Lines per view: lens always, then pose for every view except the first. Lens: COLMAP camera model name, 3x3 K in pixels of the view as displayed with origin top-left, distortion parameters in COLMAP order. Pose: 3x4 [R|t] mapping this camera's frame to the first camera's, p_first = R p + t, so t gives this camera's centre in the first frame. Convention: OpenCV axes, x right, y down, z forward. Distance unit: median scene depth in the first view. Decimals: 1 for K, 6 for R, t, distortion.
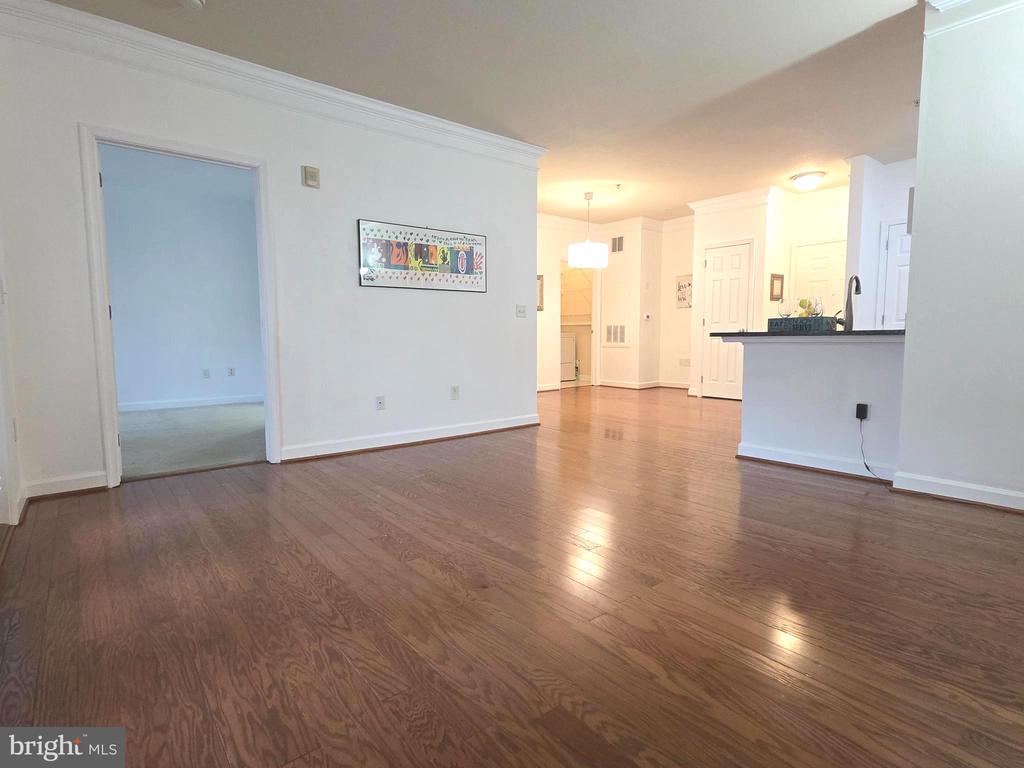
lens RADIAL K [[528.6, 0, 508.9], [0, 528.6, 380.9], [0, 0, 1]] dist [0.004807, -0.000674]
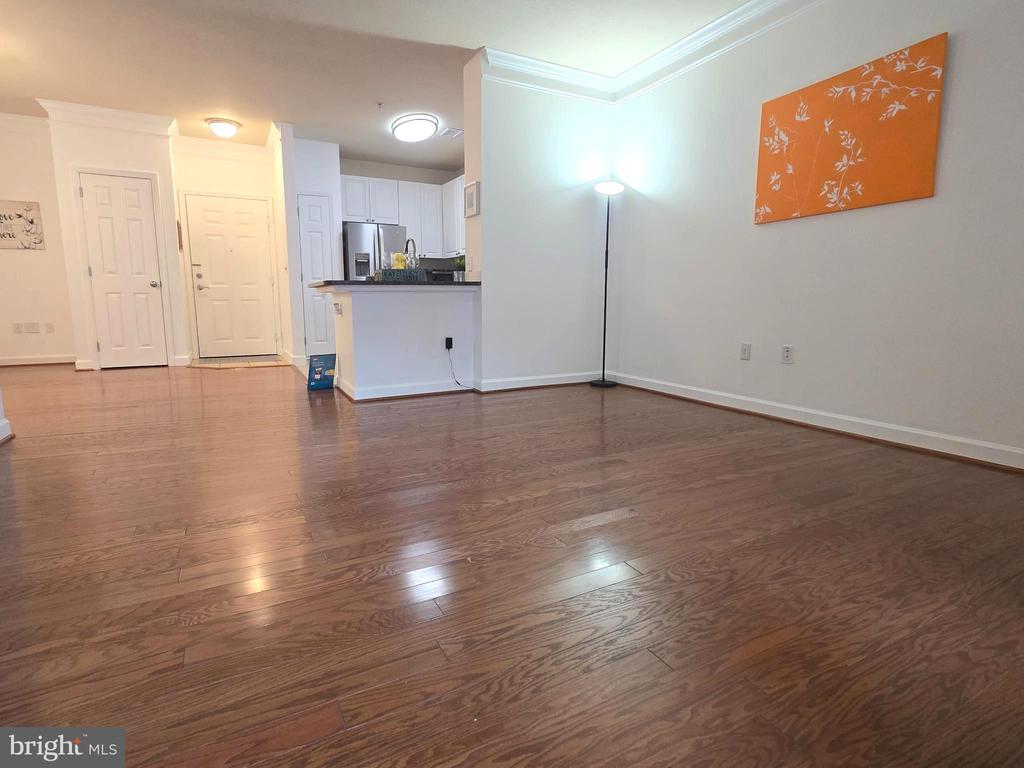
lens RADIAL K [[528.6, 0, 508.9], [0, 528.6, 380.9], [0, 0, 1]] dist [0.004807, -0.000674]
pose [[0.189438, -0.146077, 0.970966, -0.861436], [0.084437, 0.987632, 0.132111, -0.015940], [-0.978255, 0.056959, 0.199430, 0.818855]]
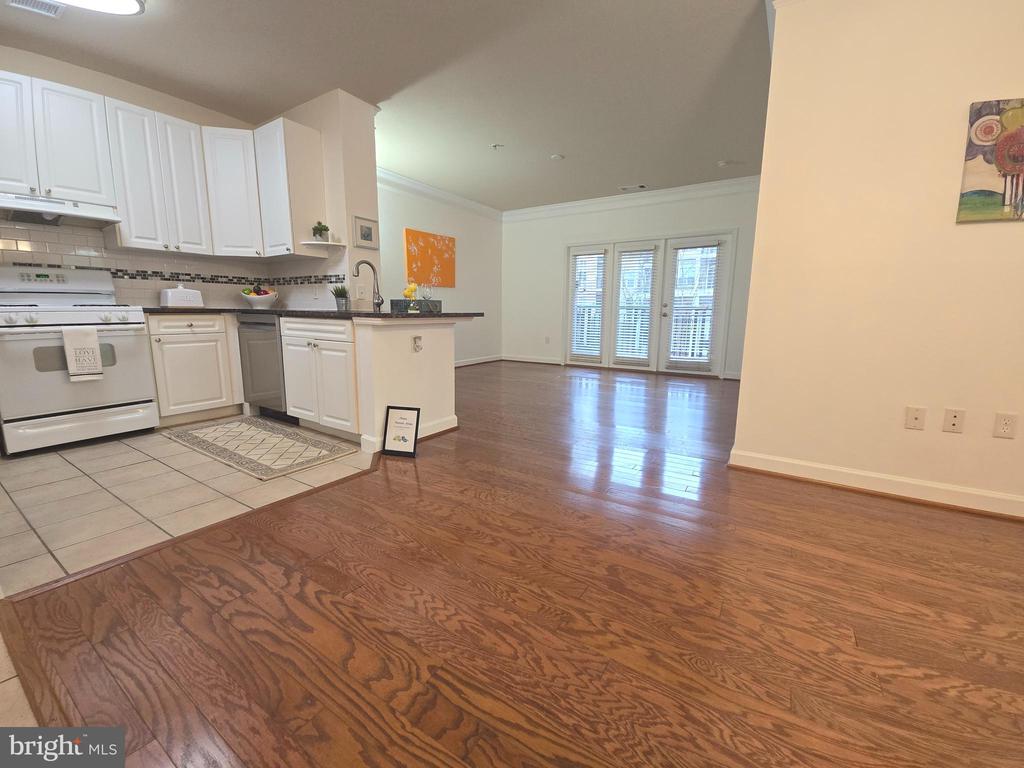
lens RADIAL K [[413.3, 0, 512.0], [0, 413.3, 384.0], [0, 0, 1]] dist [0.002546, -0.006211]
pose [[-0.950664, 0.048600, -0.306391, 0.962184], [-0.032665, 0.966480, 0.254656, -0.269902], [0.308498, 0.252100, -0.917210, 2.978475]]
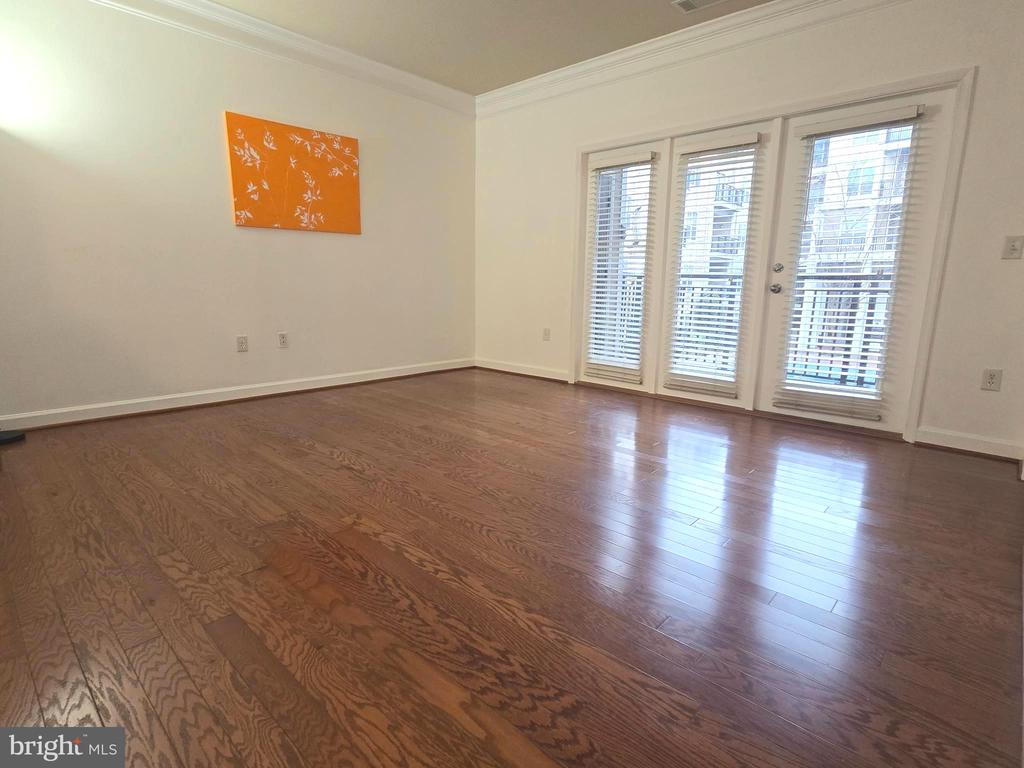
lens RADIAL K [[528.6, 0, 508.9], [0, 528.6, 380.9], [0, 0, 1]] dist [0.004807, -0.000674]
pose [[-0.989758, 0.014941, -0.141973, 0.193911], [-0.024092, 0.962763, 0.269273, -0.193219], [0.140710, 0.269935, -0.952542, 2.171231]]
